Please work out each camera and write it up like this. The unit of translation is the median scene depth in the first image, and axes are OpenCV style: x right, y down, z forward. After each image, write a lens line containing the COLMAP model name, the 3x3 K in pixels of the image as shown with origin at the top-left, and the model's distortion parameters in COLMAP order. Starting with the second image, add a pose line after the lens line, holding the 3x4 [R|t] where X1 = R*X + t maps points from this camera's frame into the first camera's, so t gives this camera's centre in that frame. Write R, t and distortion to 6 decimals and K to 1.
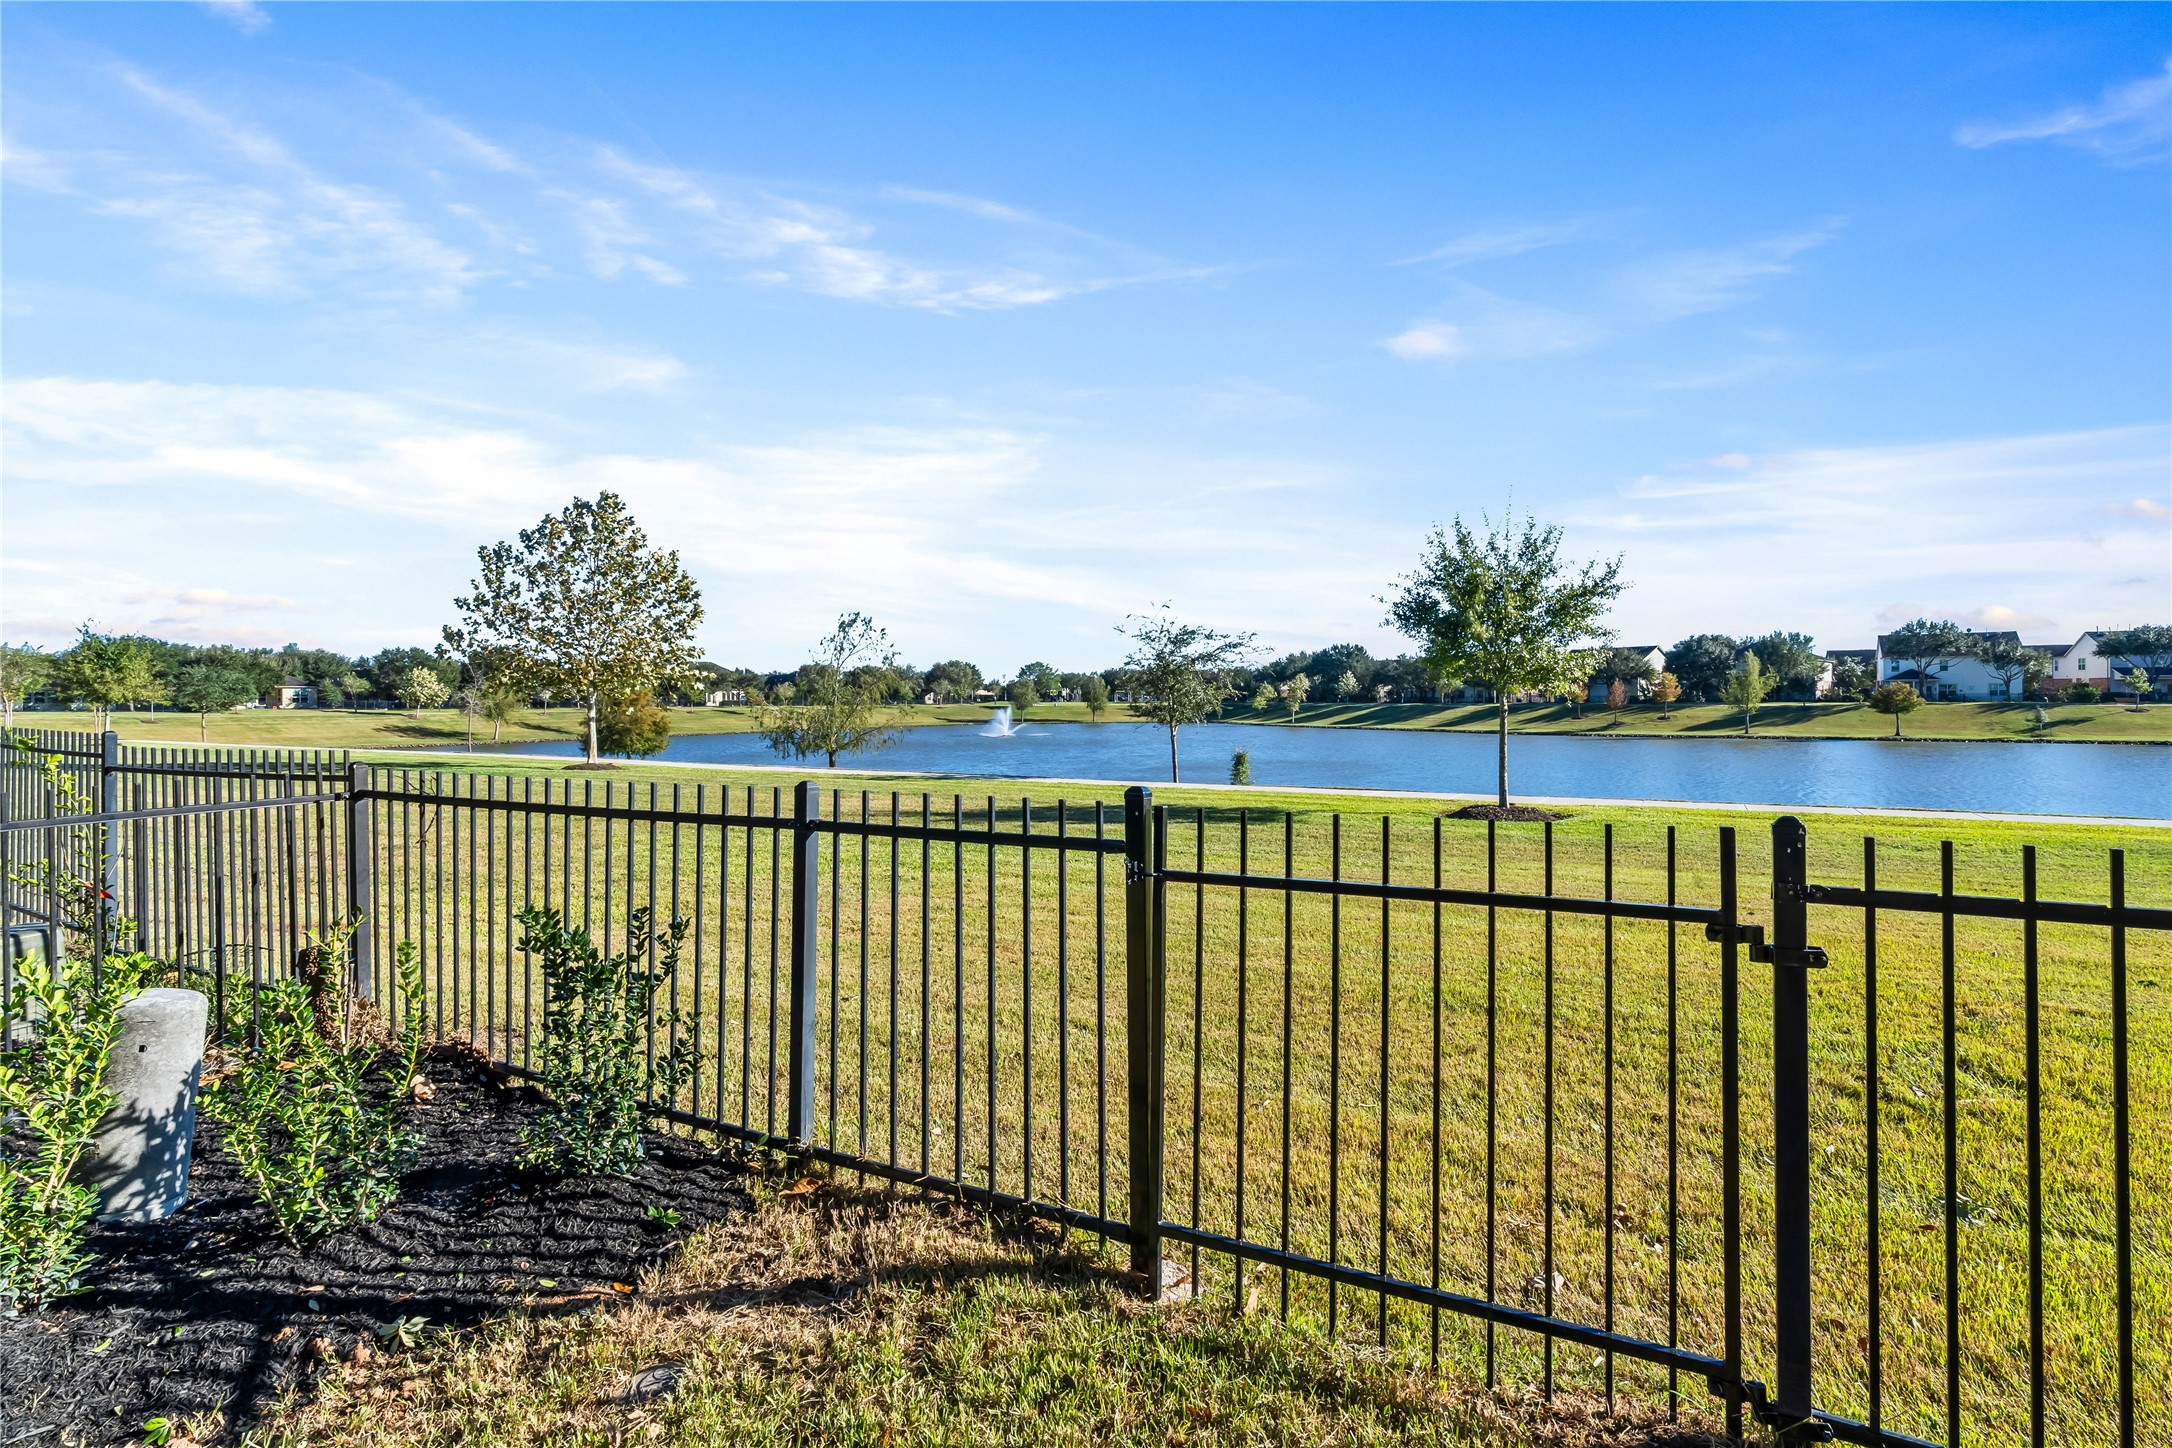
lens RADIAL K [[1037.5, 0, 1127.5], [0, 1037.5, 727.6], [0, 0, 1]] dist [-0.003573, -0.000227]
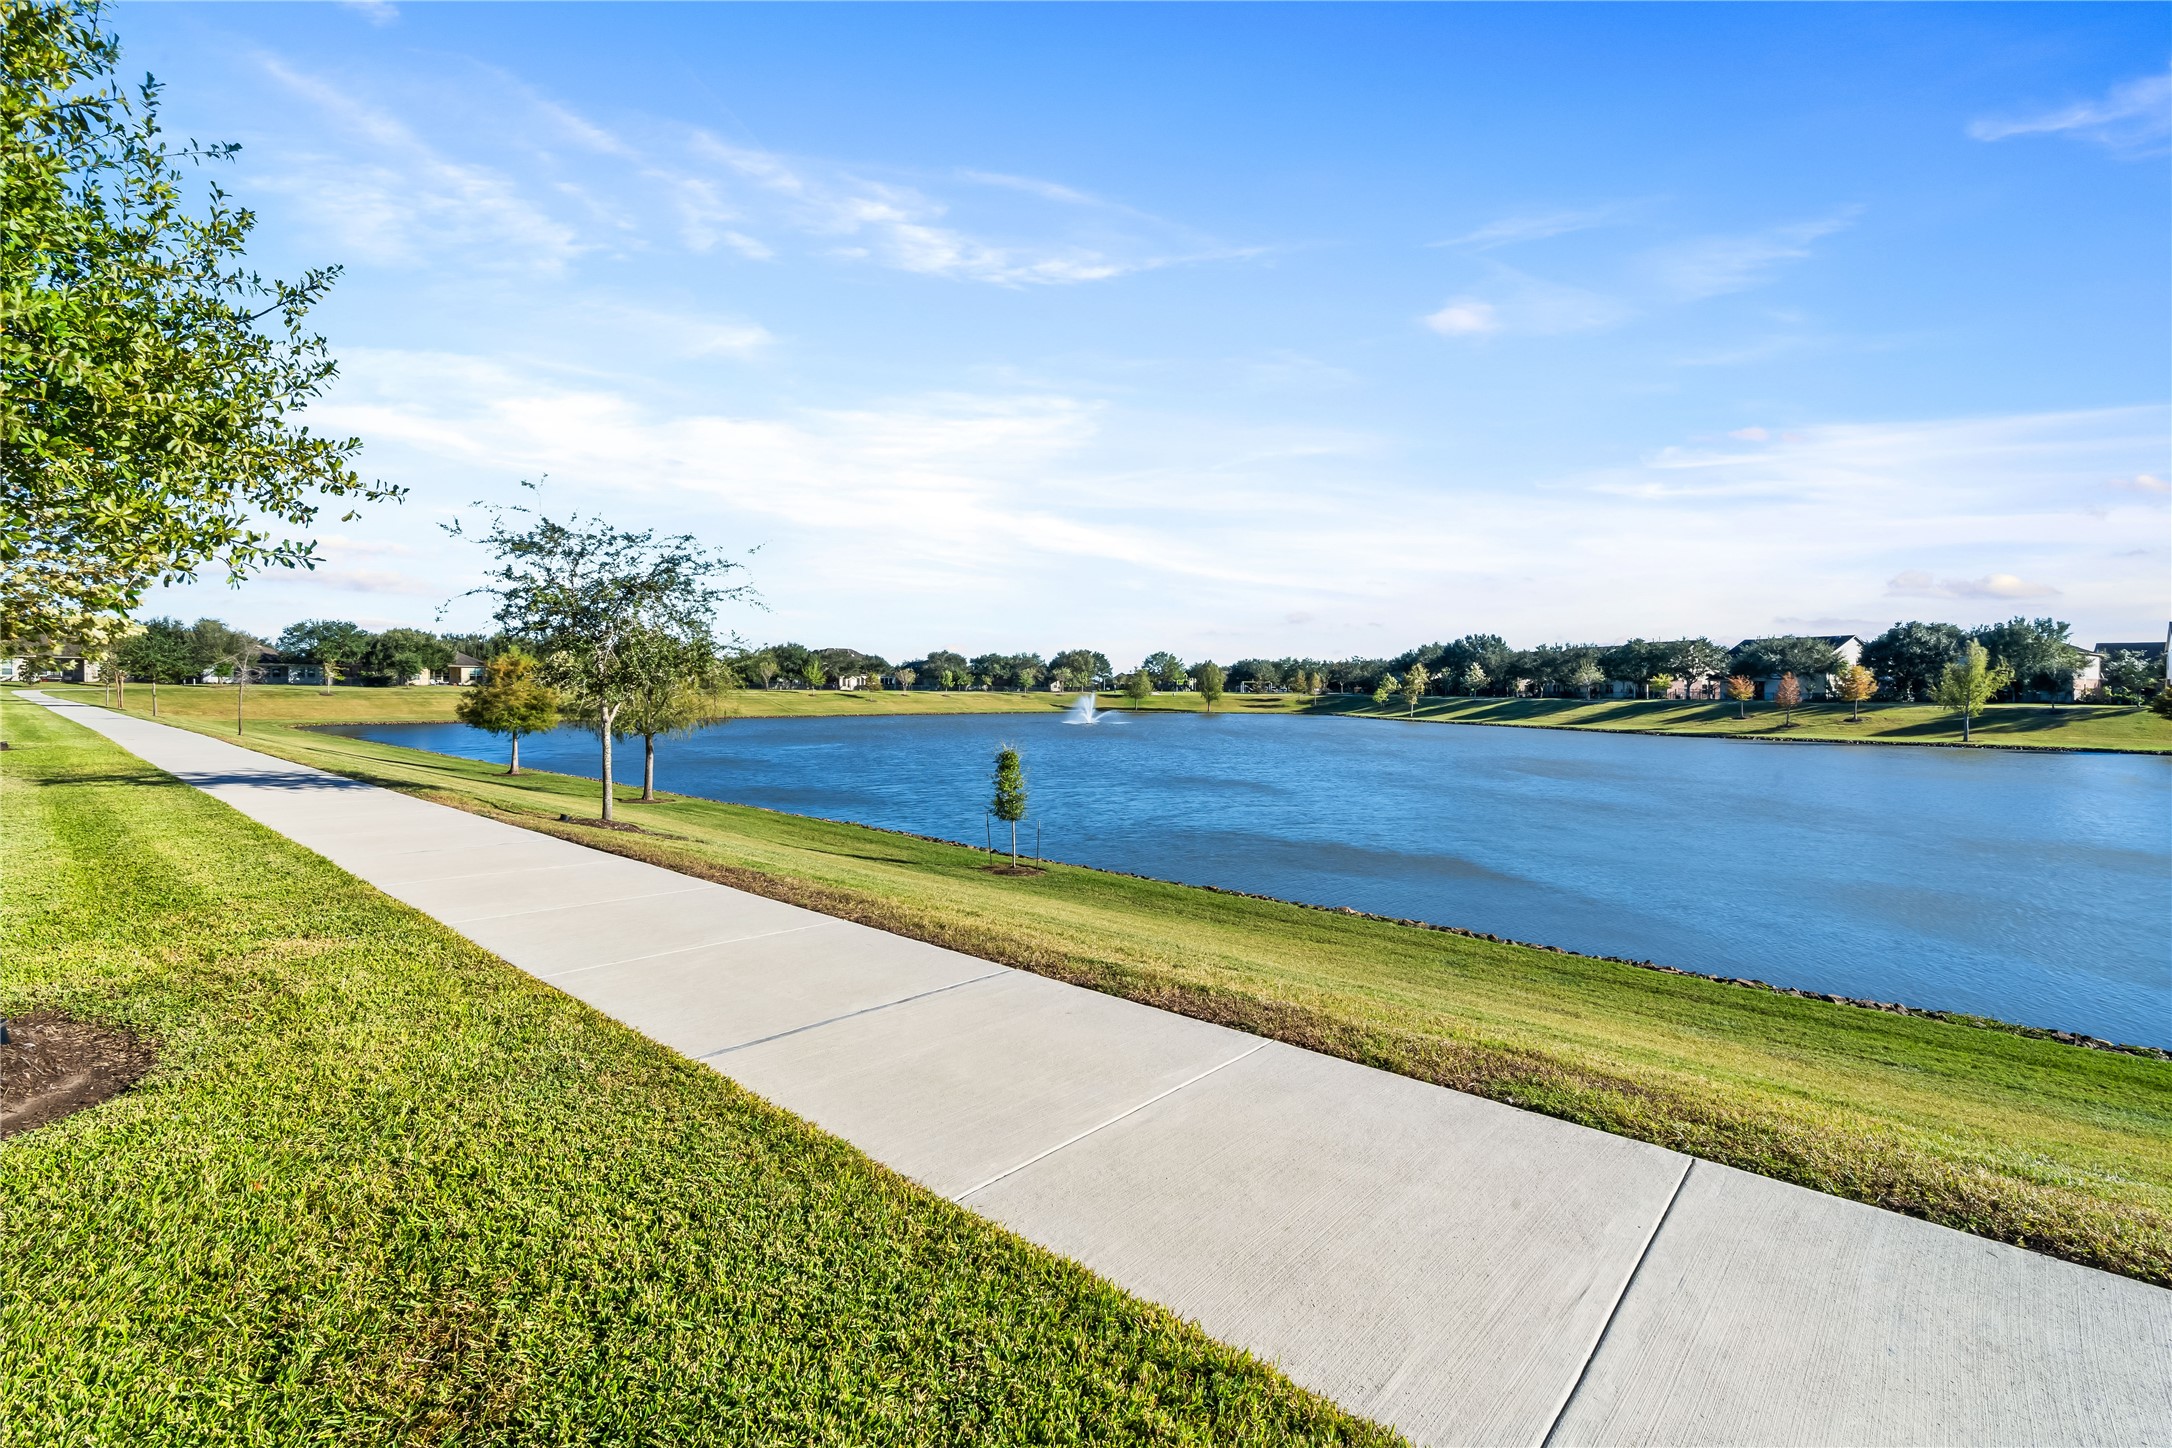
lens RADIAL K [[970.3, 0, 1086.0], [0, 970.3, 724.0], [0, 0, 1]] dist [0.001140, 0.000173]
pose [[0.976603, 0.022441, -0.213876, 0.074636], [-0.020918, 0.999737, 0.009380, -0.000315], [0.214030, -0.004687, 0.976816, 0.093892]]
